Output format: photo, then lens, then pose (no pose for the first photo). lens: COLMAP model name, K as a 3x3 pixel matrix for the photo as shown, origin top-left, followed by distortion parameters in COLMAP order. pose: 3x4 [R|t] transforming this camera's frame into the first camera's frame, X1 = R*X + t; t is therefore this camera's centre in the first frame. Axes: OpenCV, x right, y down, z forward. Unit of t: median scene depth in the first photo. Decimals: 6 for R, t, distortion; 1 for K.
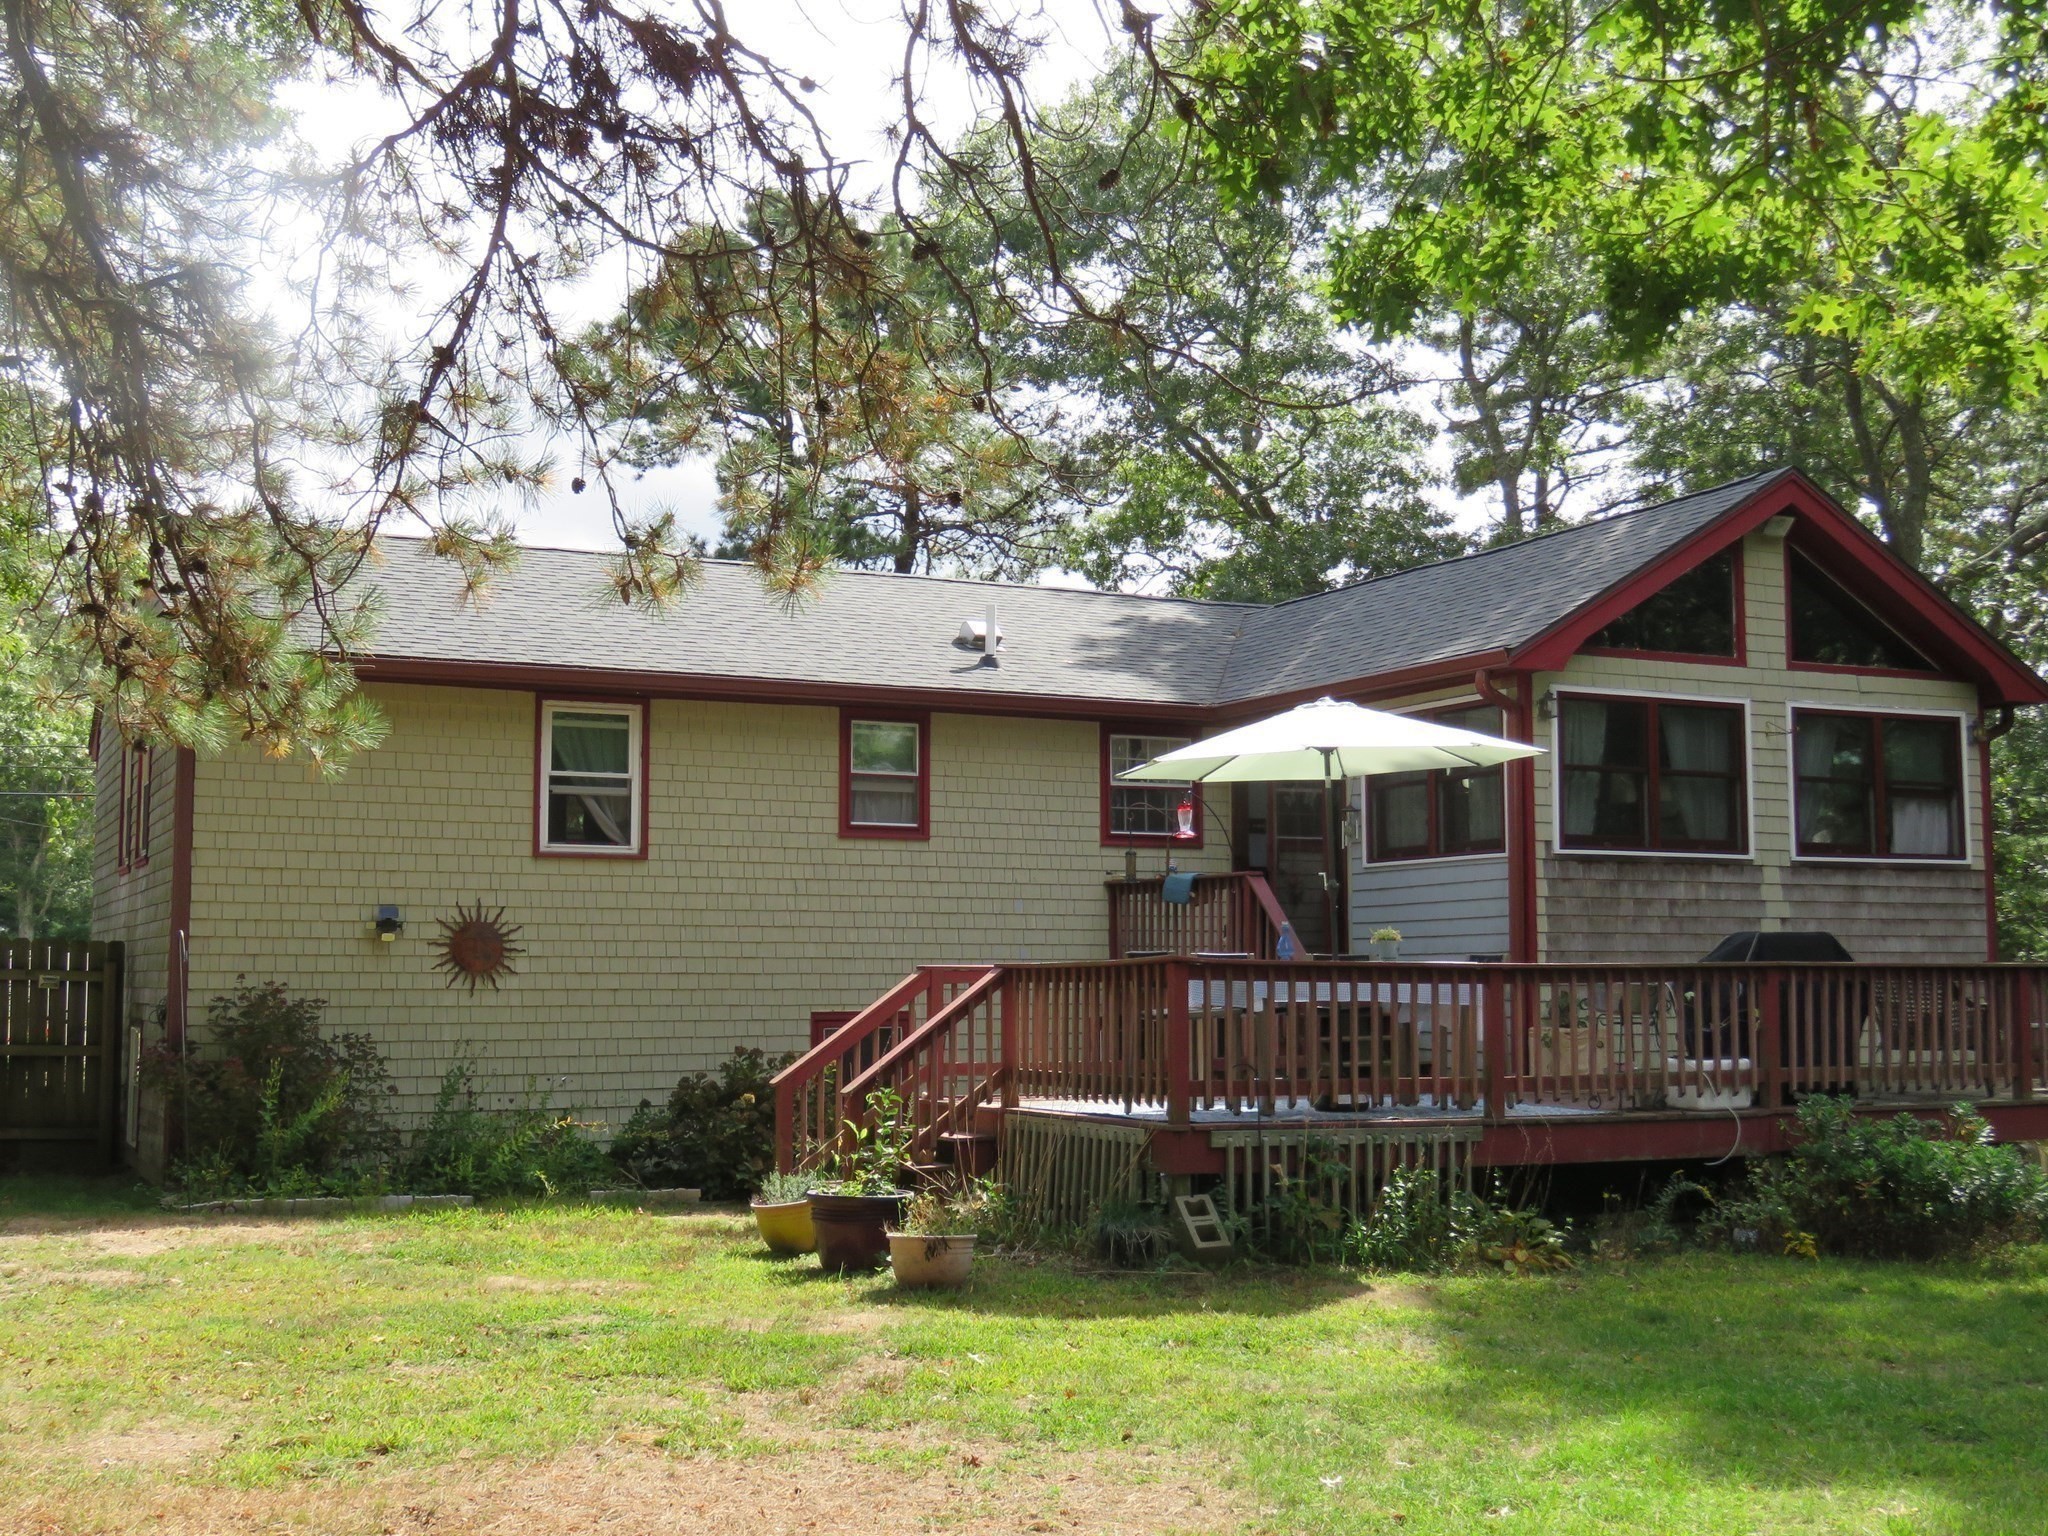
lens RADIAL K [[2387.0, 0, 1024.3], [0, 2387.0, 764.1], [0, 0, 1]] dist [-0.001774, 0.000000]
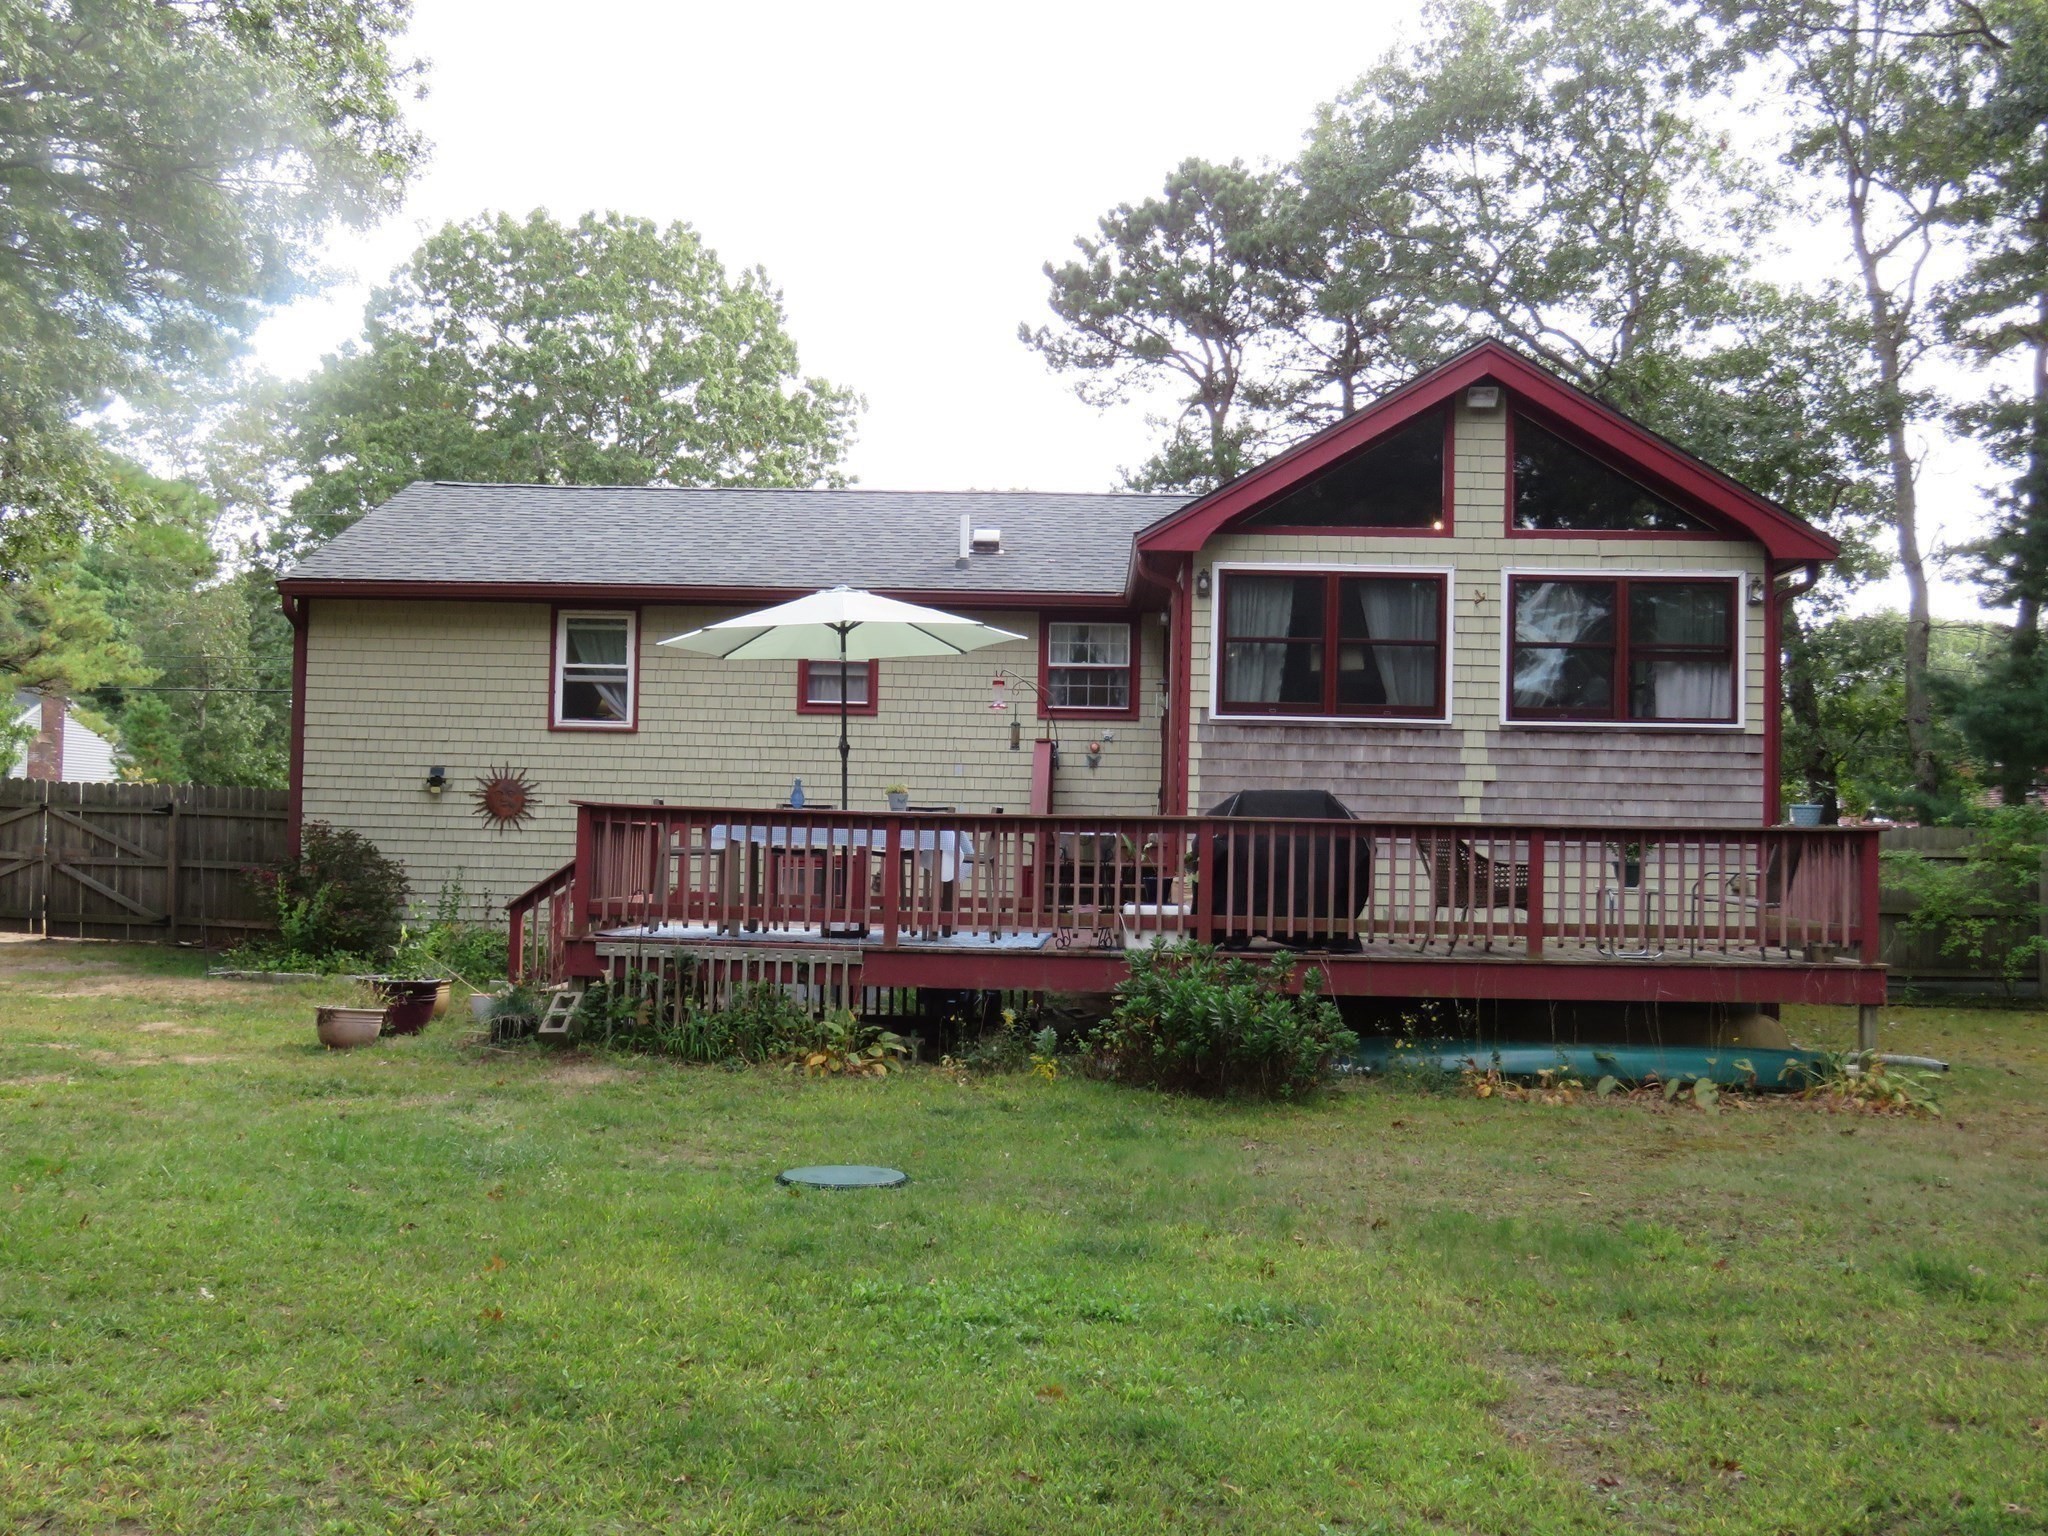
lens RADIAL K [[2065.4, 0, 1024.1], [0, 2065.4, 774.8], [0, 0, 1]] dist [-0.017249, 0.000000]
pose [[0.885010, 0.002964, -0.465563, 0.553417], [0.021504, 0.998652, 0.047237, 0.015558], [0.465075, -0.051817, 0.883753, 0.120511]]
